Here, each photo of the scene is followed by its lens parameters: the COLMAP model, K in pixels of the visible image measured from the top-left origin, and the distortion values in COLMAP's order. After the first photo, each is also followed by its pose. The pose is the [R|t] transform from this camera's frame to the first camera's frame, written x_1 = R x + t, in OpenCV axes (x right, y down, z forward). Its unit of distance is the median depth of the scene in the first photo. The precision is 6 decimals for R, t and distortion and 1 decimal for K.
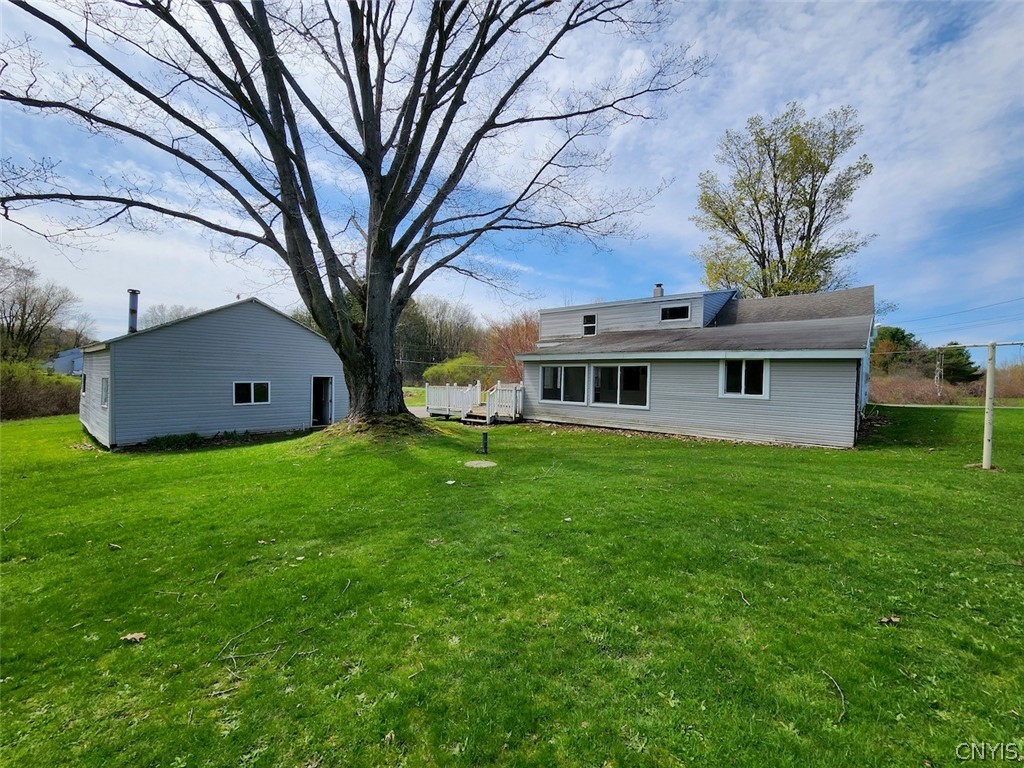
lens RADIAL K [[418.1, 0, 520.4], [0, 418.1, 386.7], [0, 0, 1]] dist [-0.002876, -0.000660]
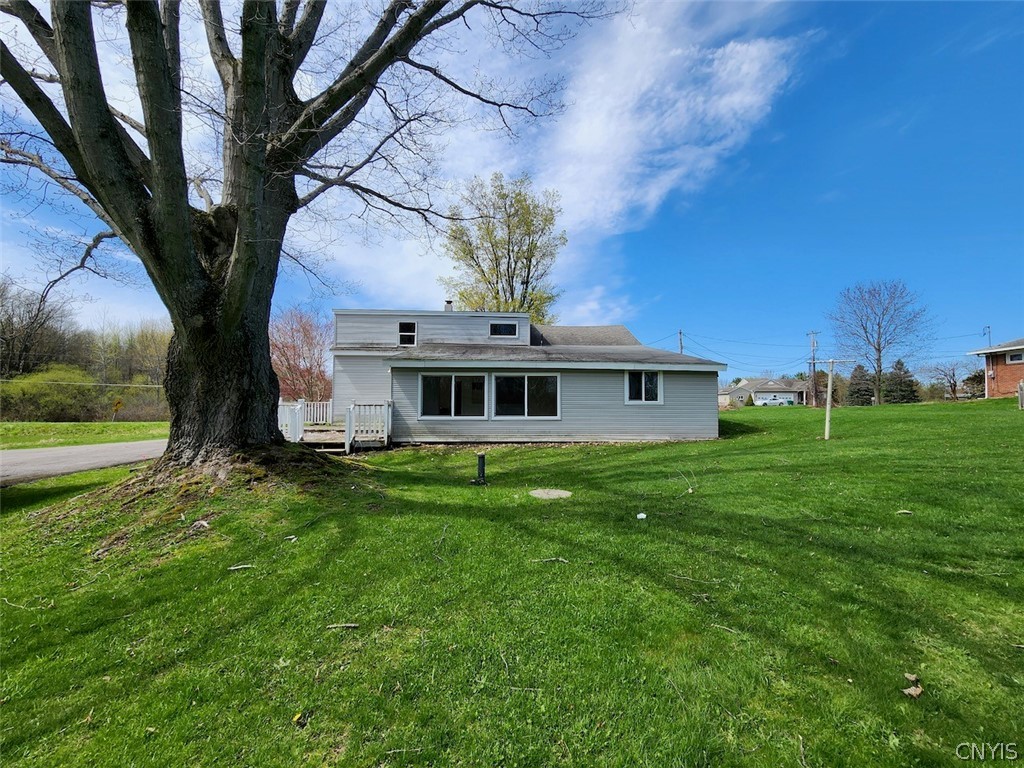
lens RADIAL K [[418.1, 0, 516.0], [0, 418.1, 385.8], [0, 0, 1]] dist [-0.002876, -0.000660]
pose [[0.726536, 0.016518, 0.686930, -0.405360], [0.025412, 0.998381, -0.050884, 0.019996], [-0.686658, 0.054425, 0.724940, 0.311375]]
